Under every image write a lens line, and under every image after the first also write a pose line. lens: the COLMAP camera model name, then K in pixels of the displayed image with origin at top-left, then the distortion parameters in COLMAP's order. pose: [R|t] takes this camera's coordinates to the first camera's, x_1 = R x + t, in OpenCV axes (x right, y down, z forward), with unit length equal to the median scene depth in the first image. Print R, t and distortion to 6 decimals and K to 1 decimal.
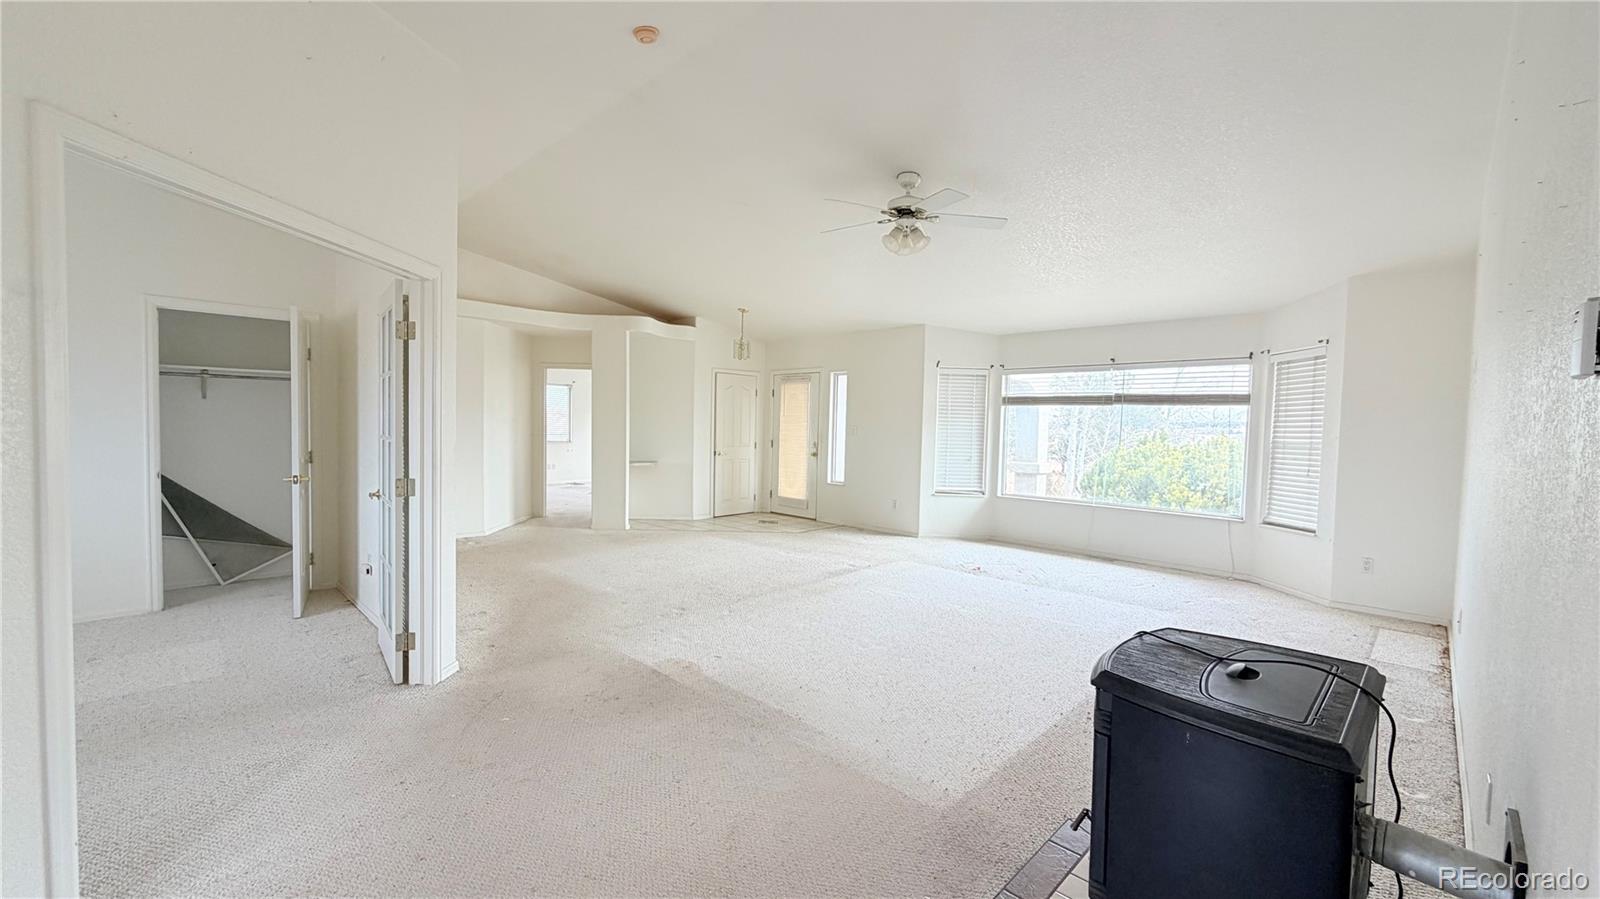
lens RADIAL K [[642.0, 0, 795.5], [0, 642.0, 451.6], [0, 0, 1]] dist [0.000449, -0.000779]
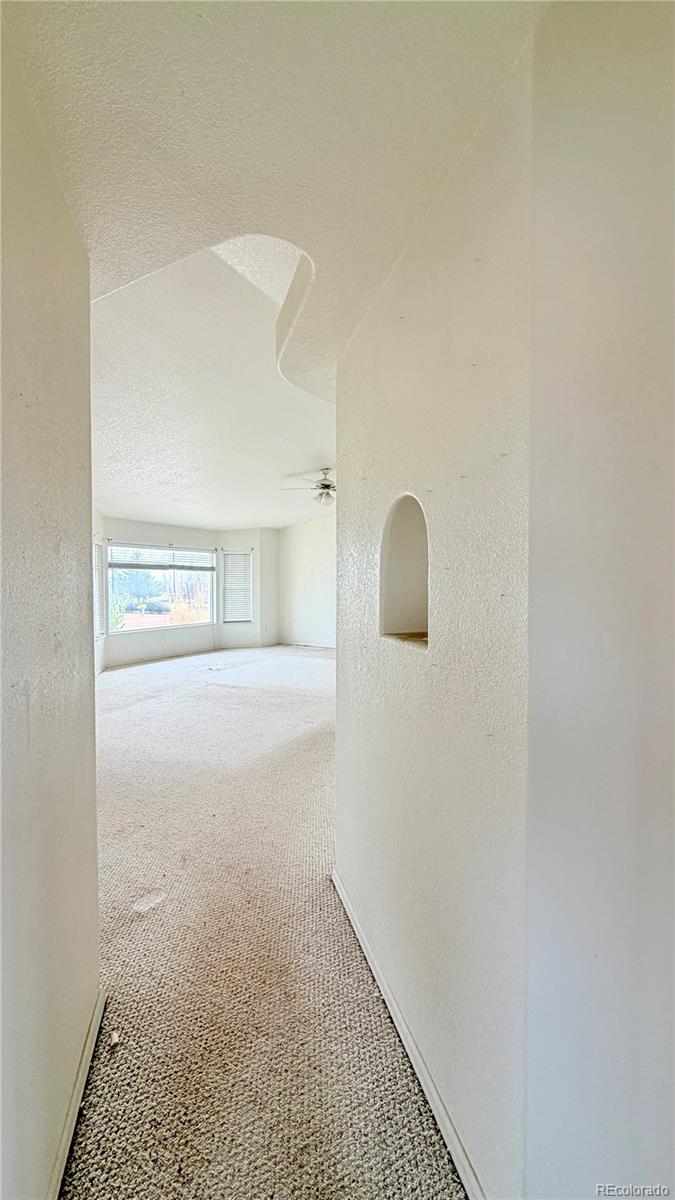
lens RADIAL K [[481.5, 0, 337.9], [0, 481.5, 597.6], [0, 0, 1]] dist [0.000449, -0.000779]
pose [[-0.270354, -0.051738, 0.961370, -1.176508], [0.036979, 0.997260, 0.064068, -0.083850], [-0.962051, 0.052872, -0.267700, 1.180263]]
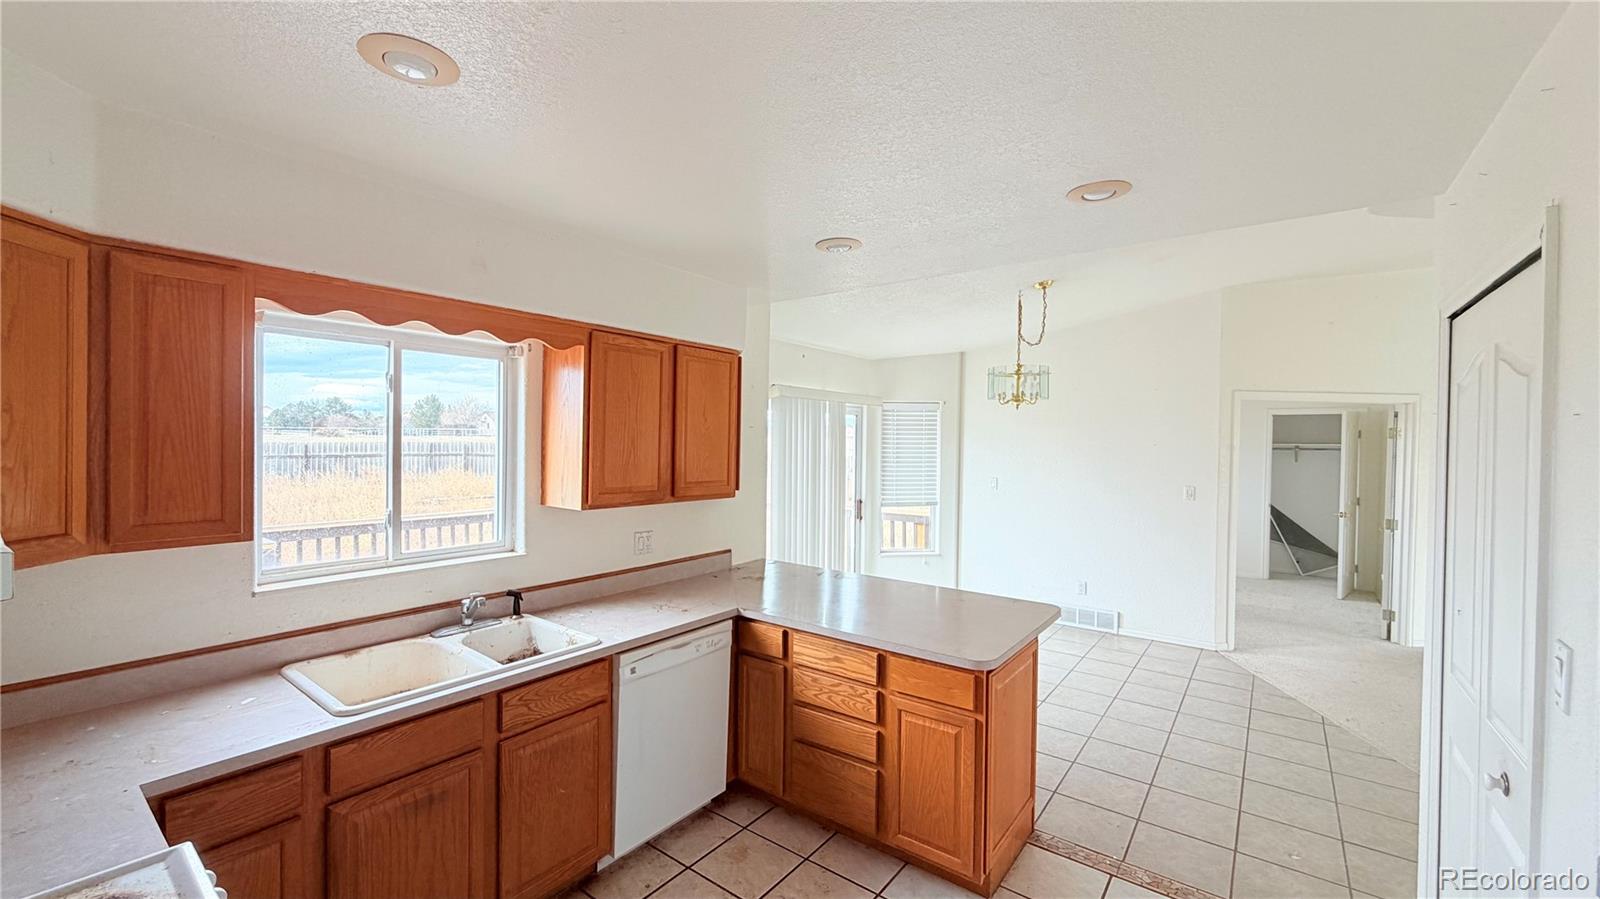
lens RADIAL K [[642.0, 0, 792.3], [0, 642.0, 445.4], [0, 0, 1]] dist [0.000449, -0.000779]
pose [[0.134933, -0.008793, -0.990816, 0.542489], [-0.056718, 0.998252, -0.016583, -0.021708], [0.989230, 0.058435, 0.134198, -0.511002]]
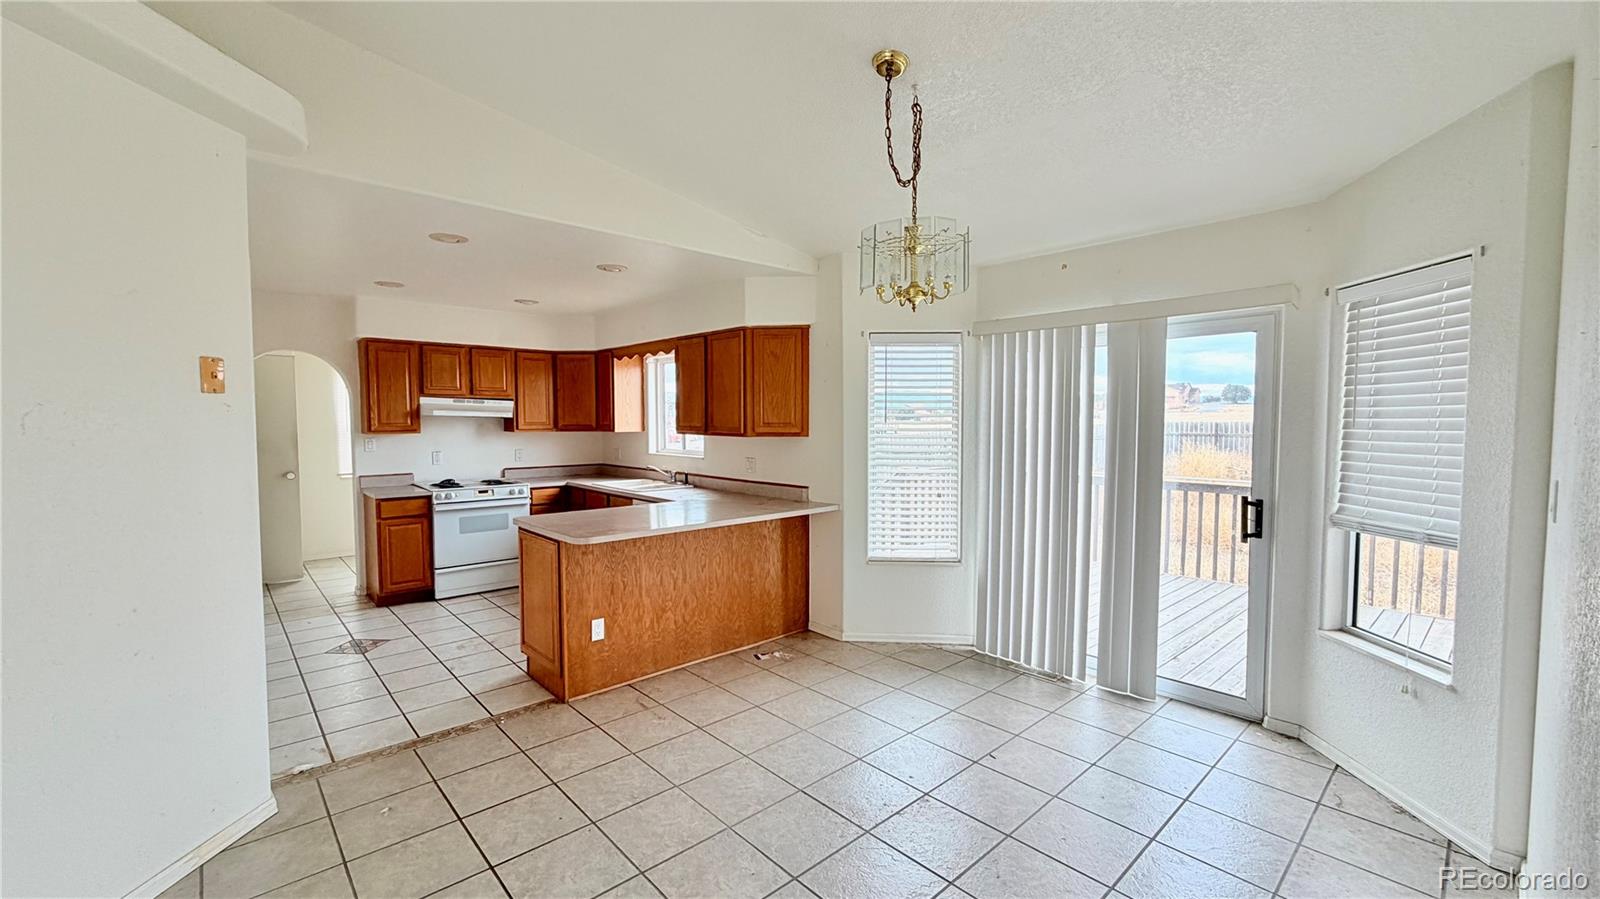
lens RADIAL K [[642.0, 0, 797.6], [0, 642.0, 450.1], [0, 0, 1]] dist [0.000449, -0.000779]
pose [[-0.998766, -0.019208, 0.045791, -0.222056], [-0.014732, 0.995258, 0.096150, -0.044797], [-0.047420, 0.095357, -0.994313, 0.390974]]
